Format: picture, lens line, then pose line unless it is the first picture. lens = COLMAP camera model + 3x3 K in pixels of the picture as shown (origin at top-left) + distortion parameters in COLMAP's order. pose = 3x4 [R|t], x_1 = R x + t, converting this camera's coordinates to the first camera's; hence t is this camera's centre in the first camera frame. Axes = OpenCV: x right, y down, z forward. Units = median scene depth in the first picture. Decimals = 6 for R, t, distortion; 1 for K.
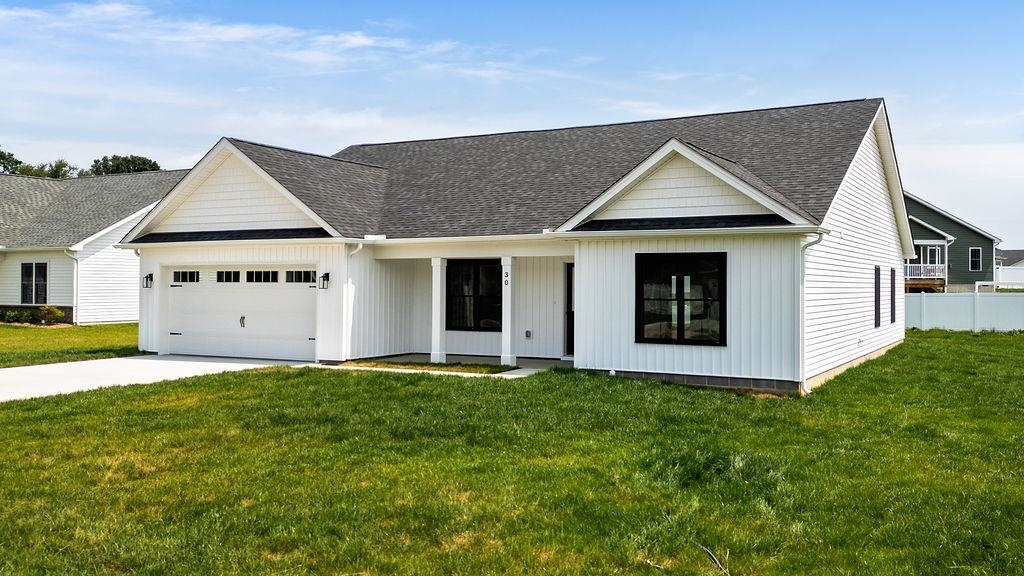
lens RADIAL K [[851.2, 0, 531.5], [0, 851.2, 279.3], [0, 0, 1]] dist [0.043038, -0.025633]
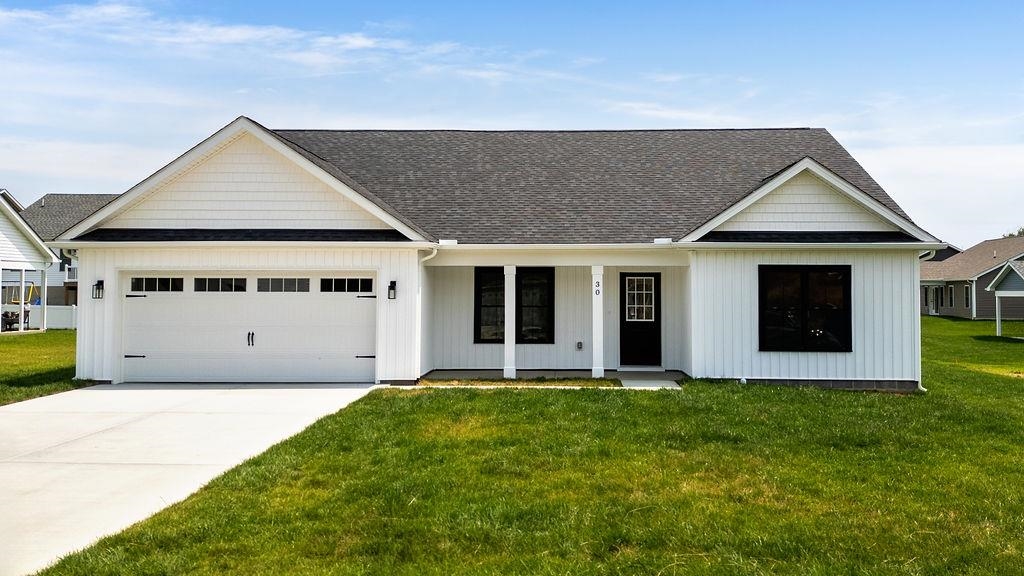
lens RADIAL K [[851.2, 0, 491.8], [0, 851.2, 283.5], [0, 0, 1]] dist [0.043038, -0.025633]
pose [[0.908631, 0.005689, 0.417562, -0.519823], [-0.003488, 0.999976, -0.006034, -0.000182], [-0.417586, 0.004026, 0.908629, 0.161629]]
